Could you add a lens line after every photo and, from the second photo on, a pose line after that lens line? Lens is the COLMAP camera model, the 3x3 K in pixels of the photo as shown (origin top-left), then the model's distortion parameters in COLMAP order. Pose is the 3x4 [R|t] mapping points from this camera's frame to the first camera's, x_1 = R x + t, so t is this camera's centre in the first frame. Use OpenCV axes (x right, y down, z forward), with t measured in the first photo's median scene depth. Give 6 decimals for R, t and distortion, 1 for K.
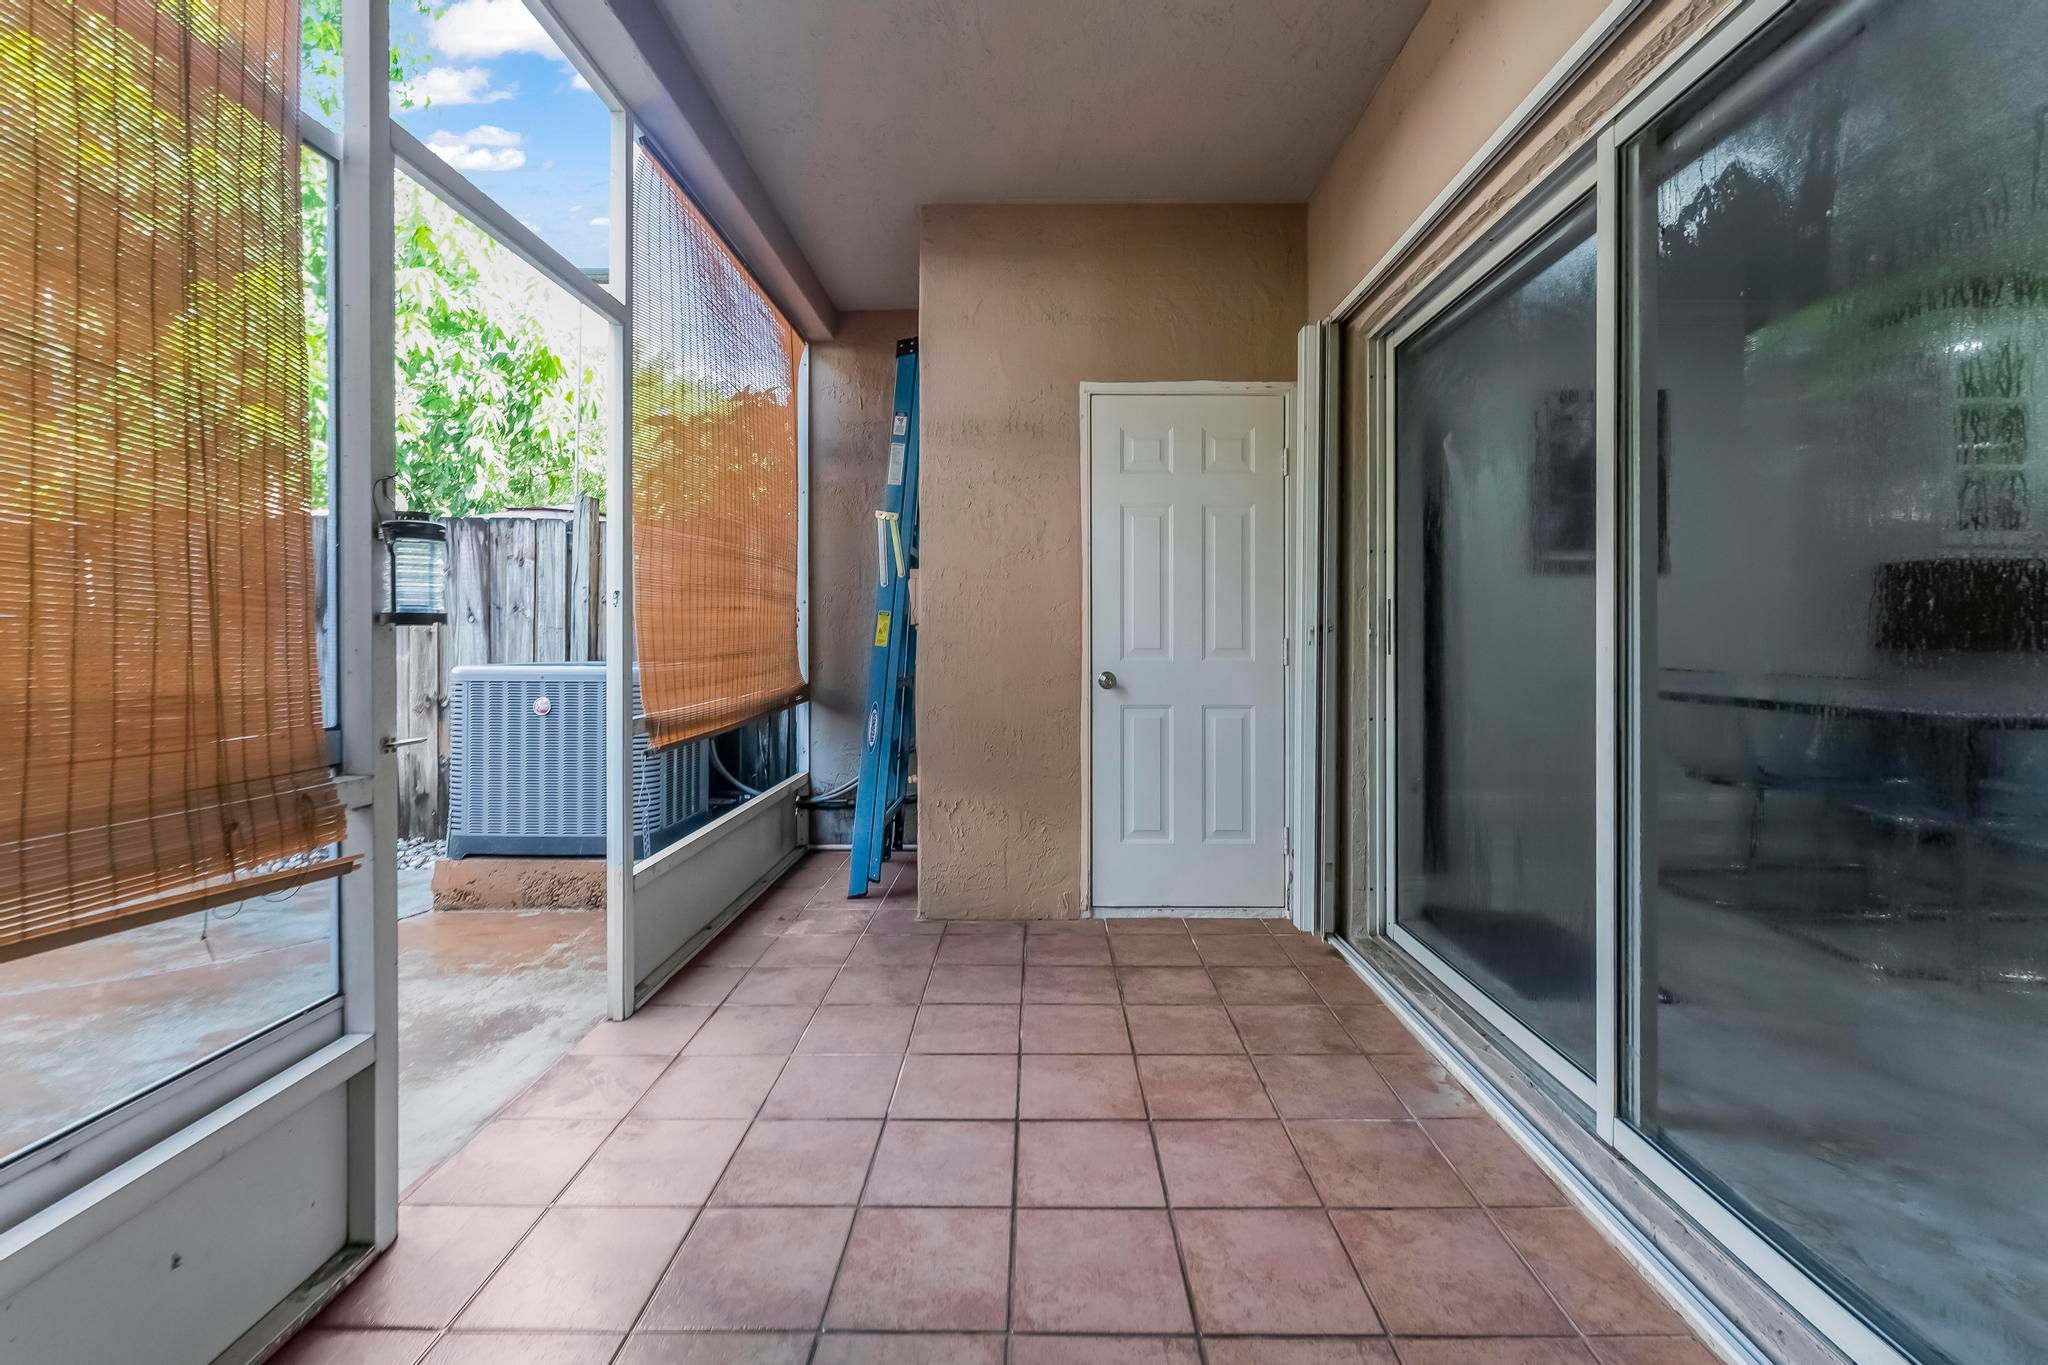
lens RADIAL K [[850.7, 0, 1027.7], [0, 850.7, 648.8], [0, 0, 1]] dist [0.001006, -0.000333]
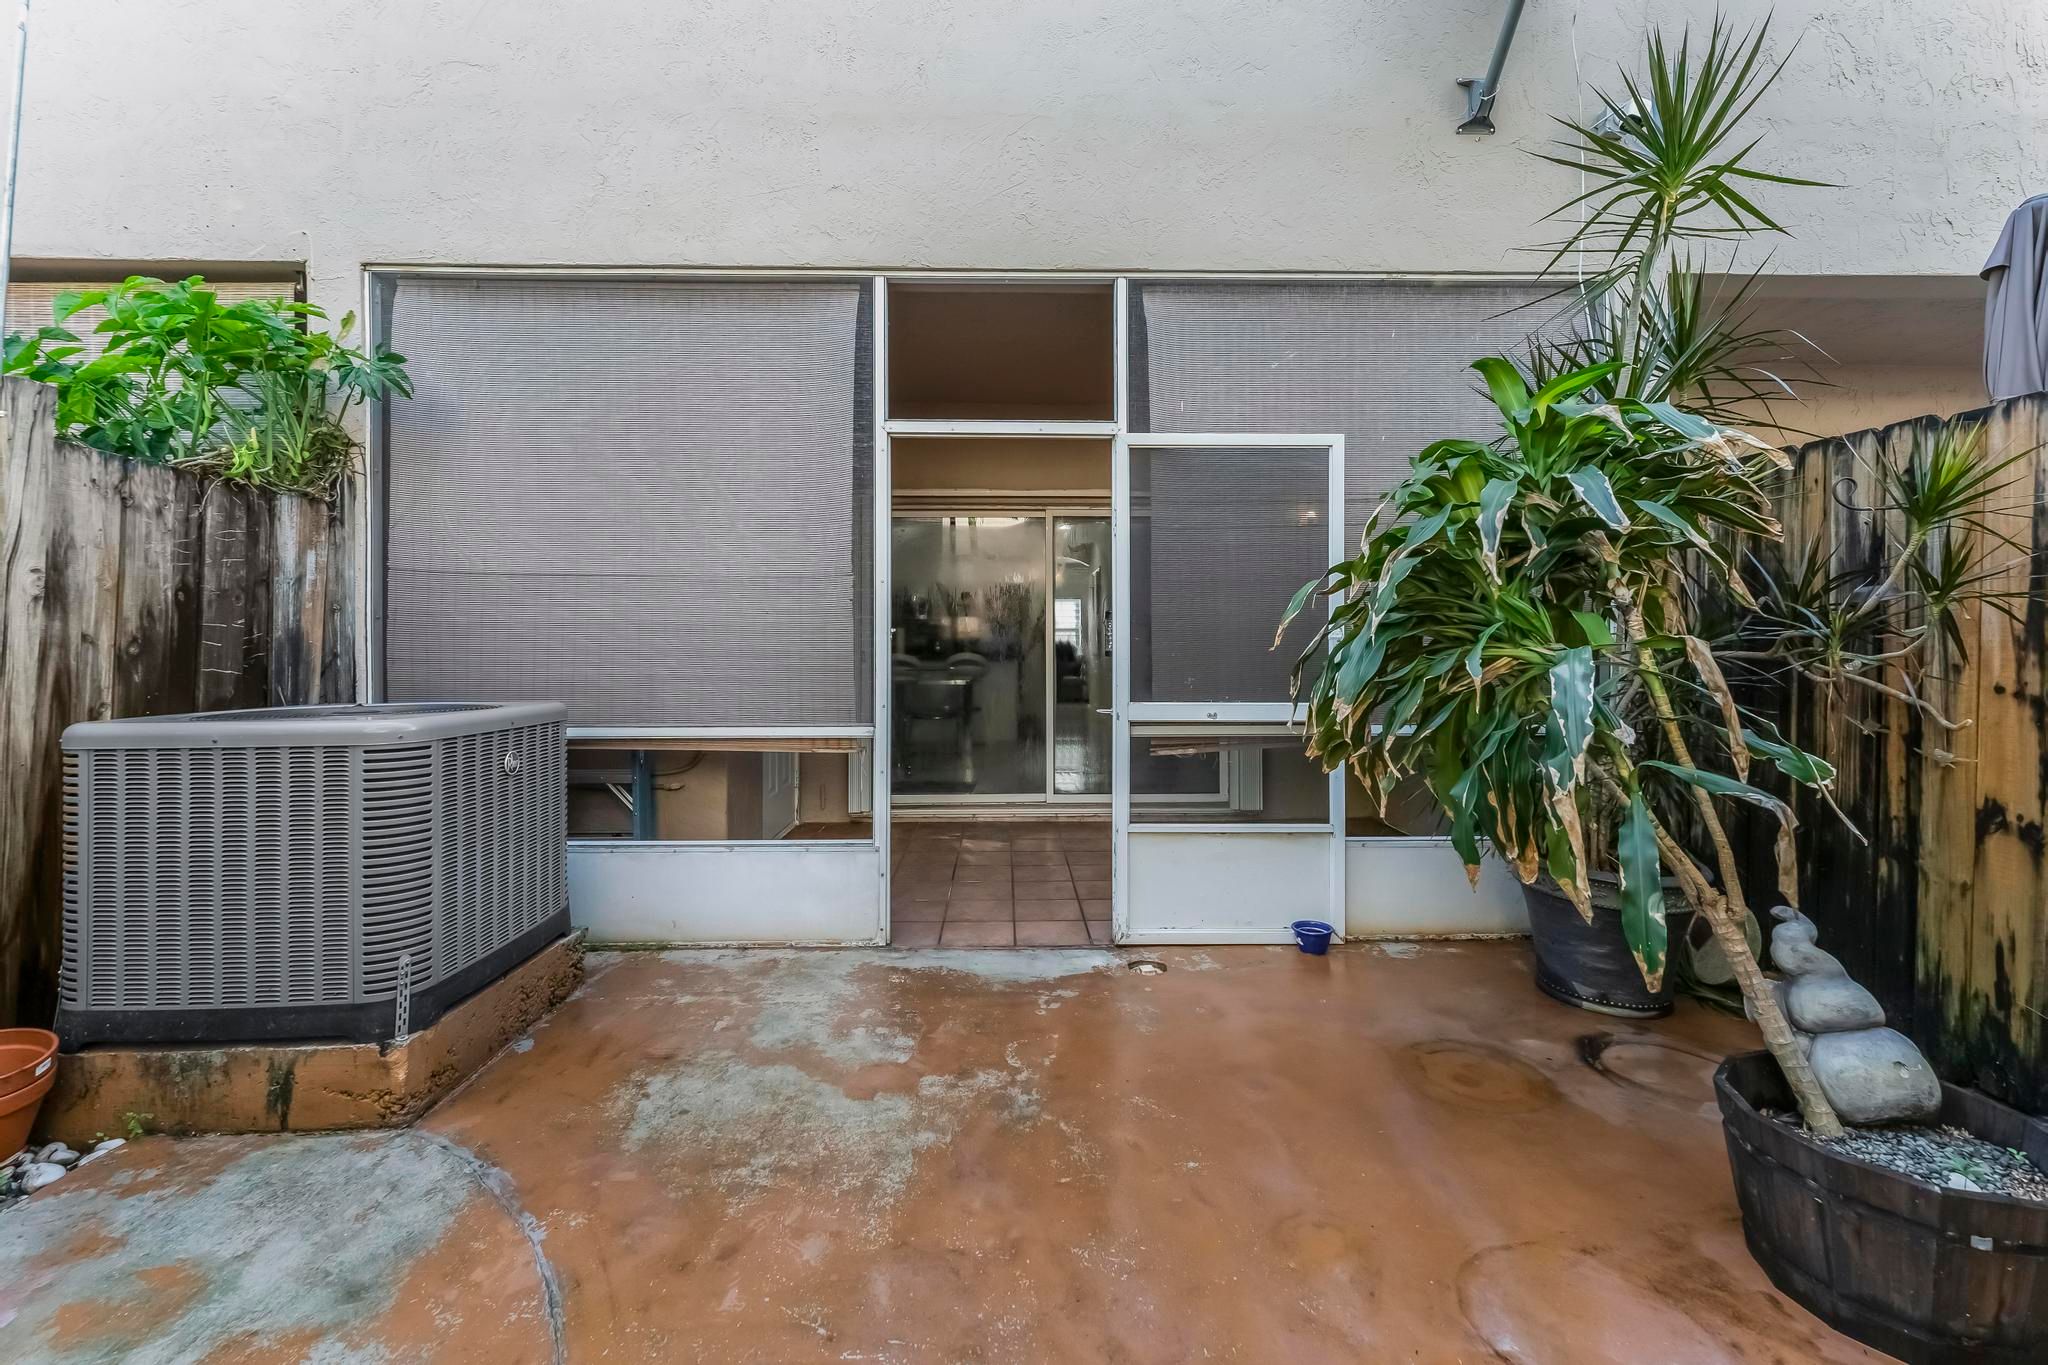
lens RADIAL K [[873.1, 0, 1009.8], [0, 873.1, 631.4], [0, 0, 1]] dist [0.000551, -0.000110]
pose [[-0.029448, 0.016851, 0.999424, -1.614247], [0.008132, 0.999829, -0.016618, -0.032950], [-0.999533, 0.007637, -0.029580, 0.716863]]
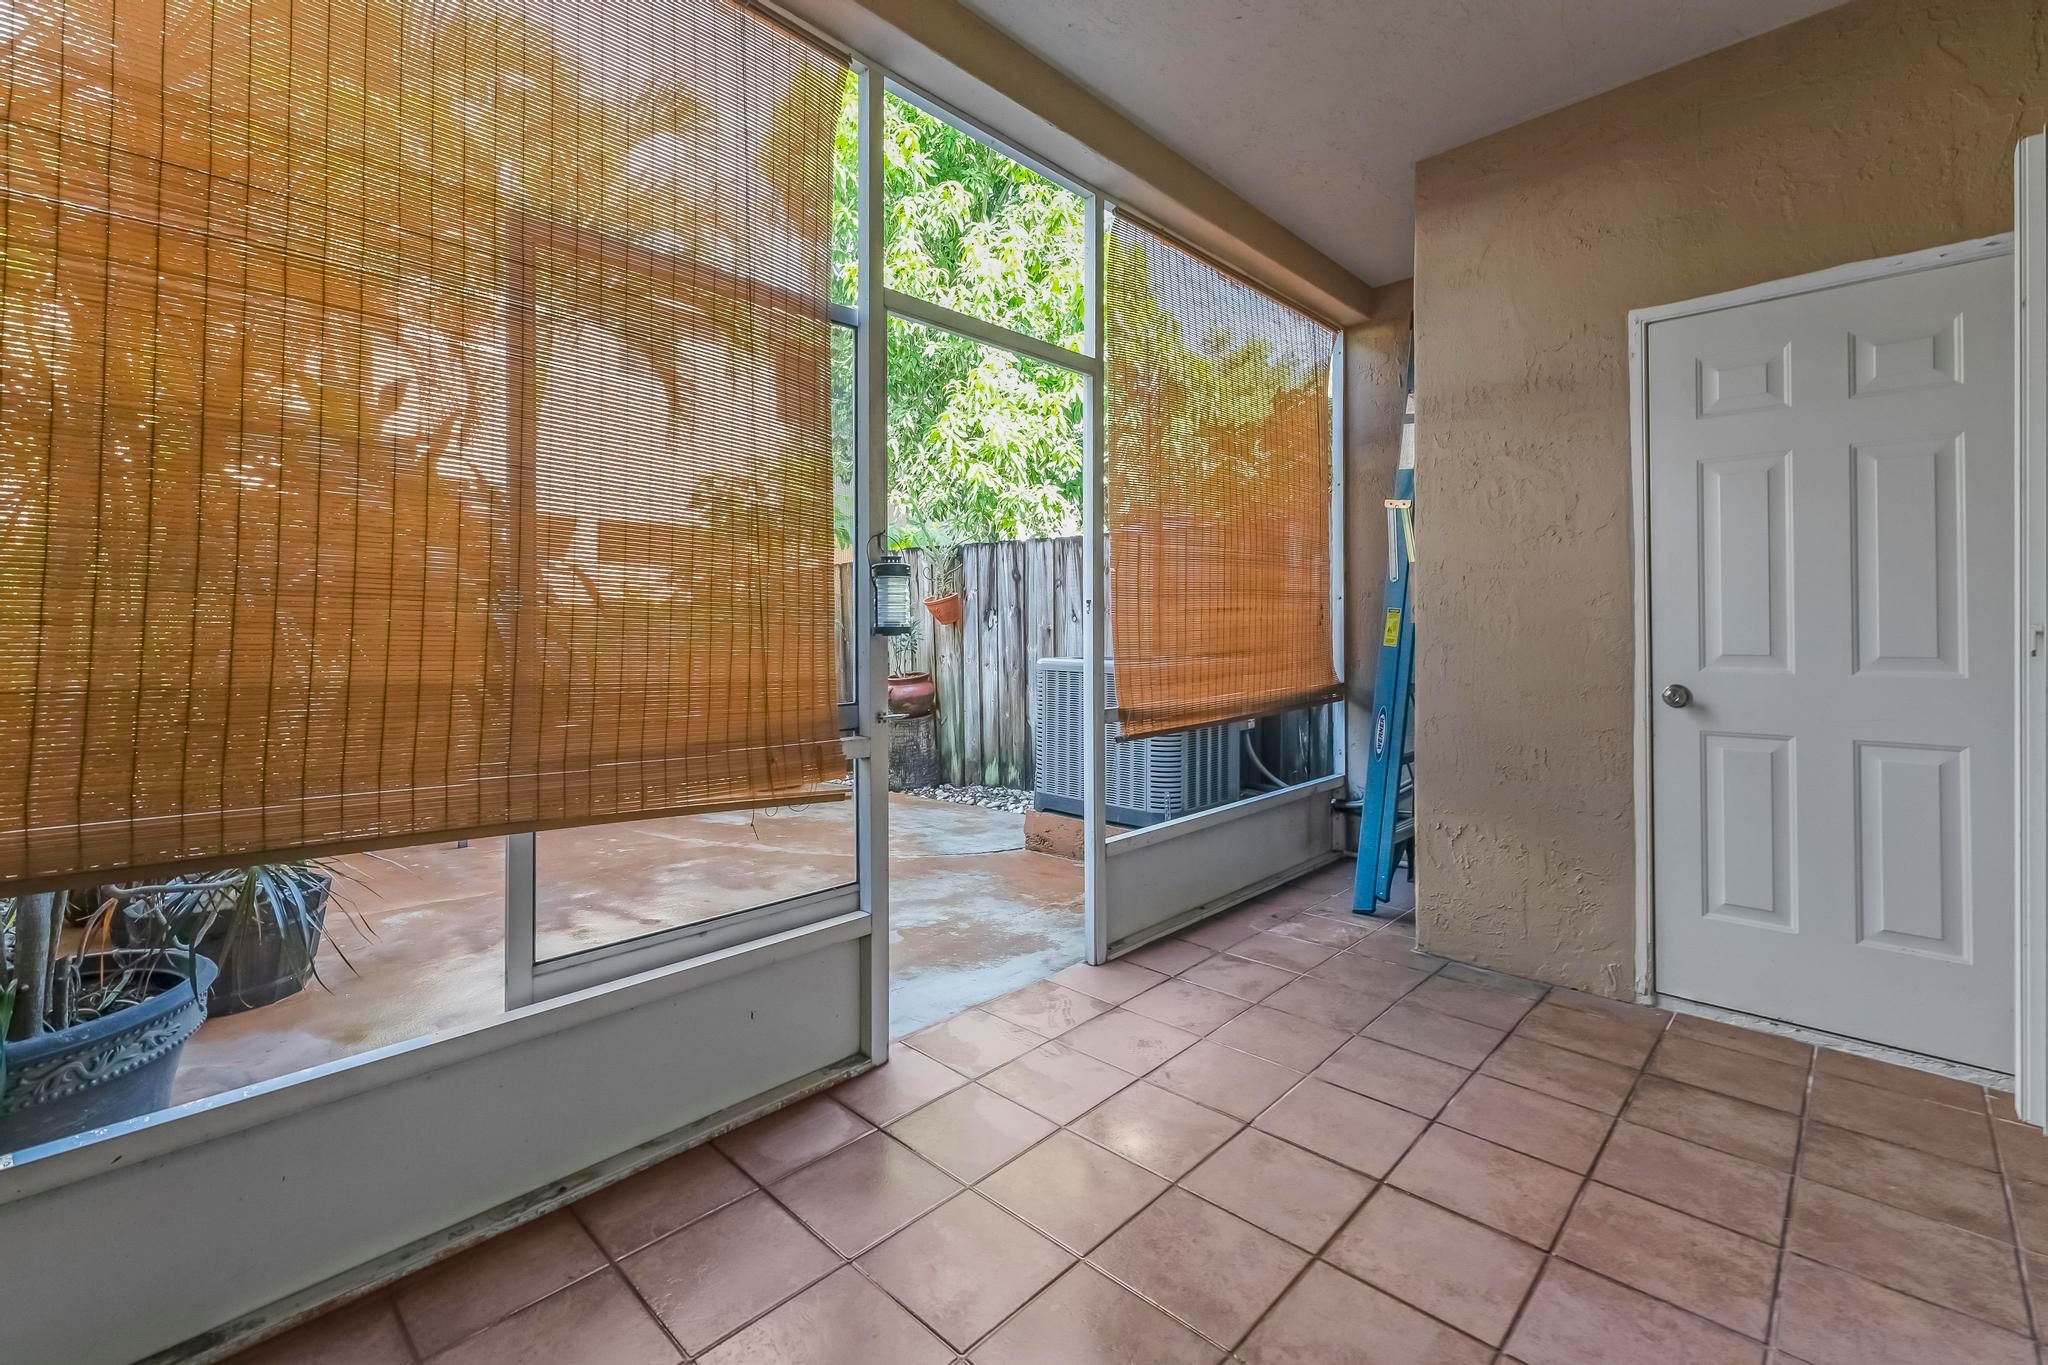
lens RADIAL K [[873.1, 0, 1009.8], [0, 873.1, 631.4], [0, 0, 1]] dist [0.000551, -0.000110]
pose [[0.725022, 0.000203, -0.688726, 0.228464], [-0.005955, 0.999964, -0.005974, -0.014040], [0.688700, 0.008433, 0.724997, 0.036458]]
